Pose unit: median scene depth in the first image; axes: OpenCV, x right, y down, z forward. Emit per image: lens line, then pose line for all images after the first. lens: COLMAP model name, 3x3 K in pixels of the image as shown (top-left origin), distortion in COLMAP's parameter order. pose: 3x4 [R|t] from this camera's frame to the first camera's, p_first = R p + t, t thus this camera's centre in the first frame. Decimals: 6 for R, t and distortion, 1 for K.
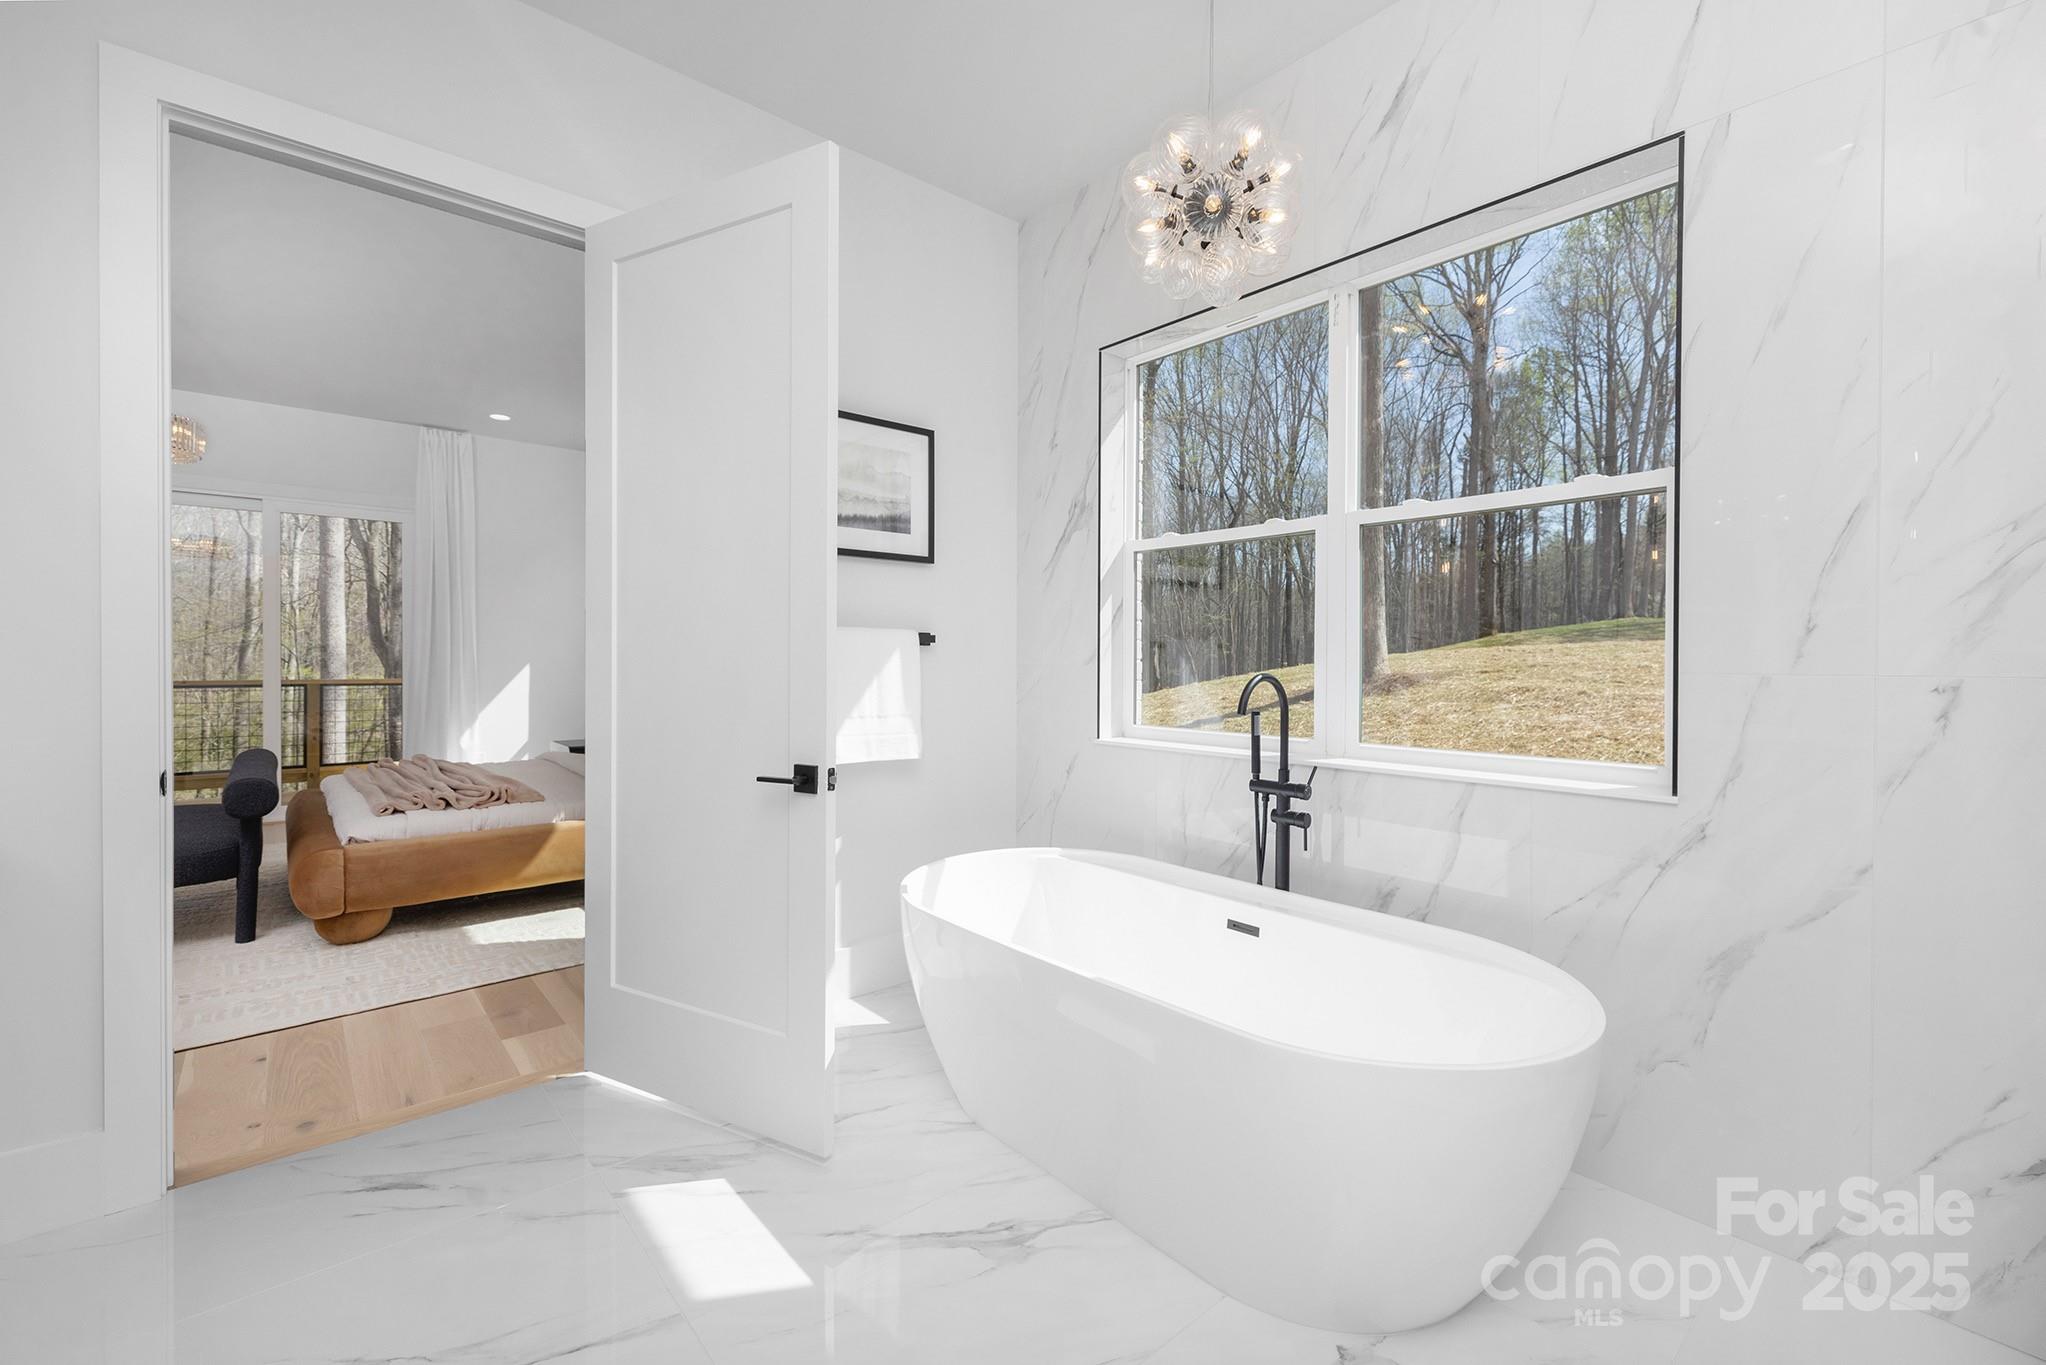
lens RADIAL K [[902.5, 0, 1018.3], [0, 902.5, 668.7], [0, 0, 1]] dist [-0.003694, -0.000412]
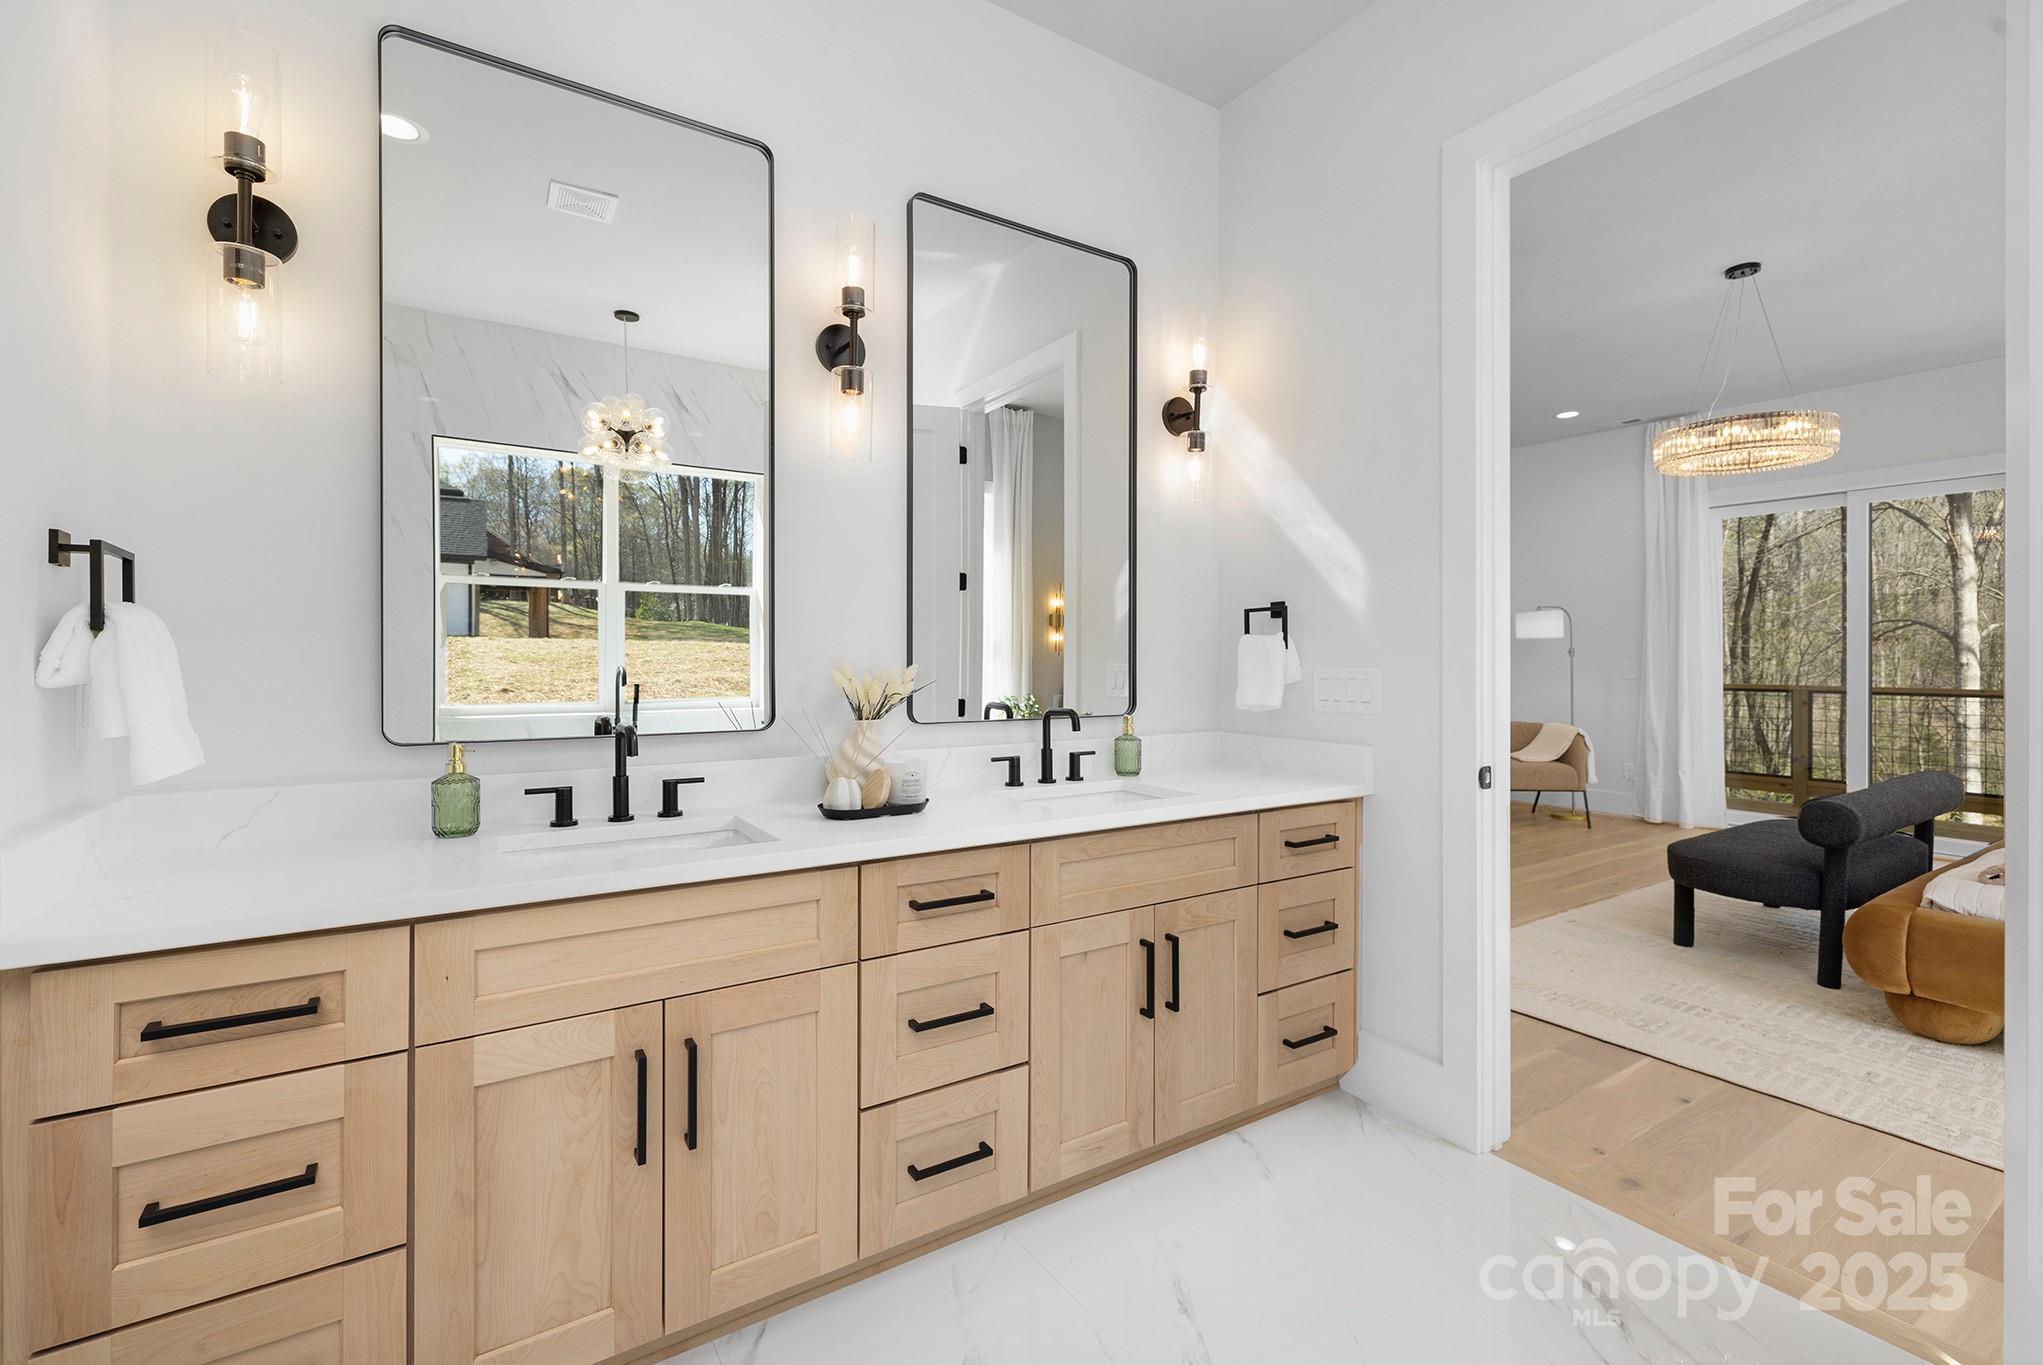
lens RADIAL K [[901.2, 0, 1016.4], [0, 901.2, 674.4], [0, 0, 1]] dist [-0.003694, -0.000412]
pose [[-0.158610, 0.022055, -0.987095, 0.133068], [-0.014835, 0.999584, 0.024718, -0.009858], [0.987230, 0.018564, -0.158217, 0.391591]]
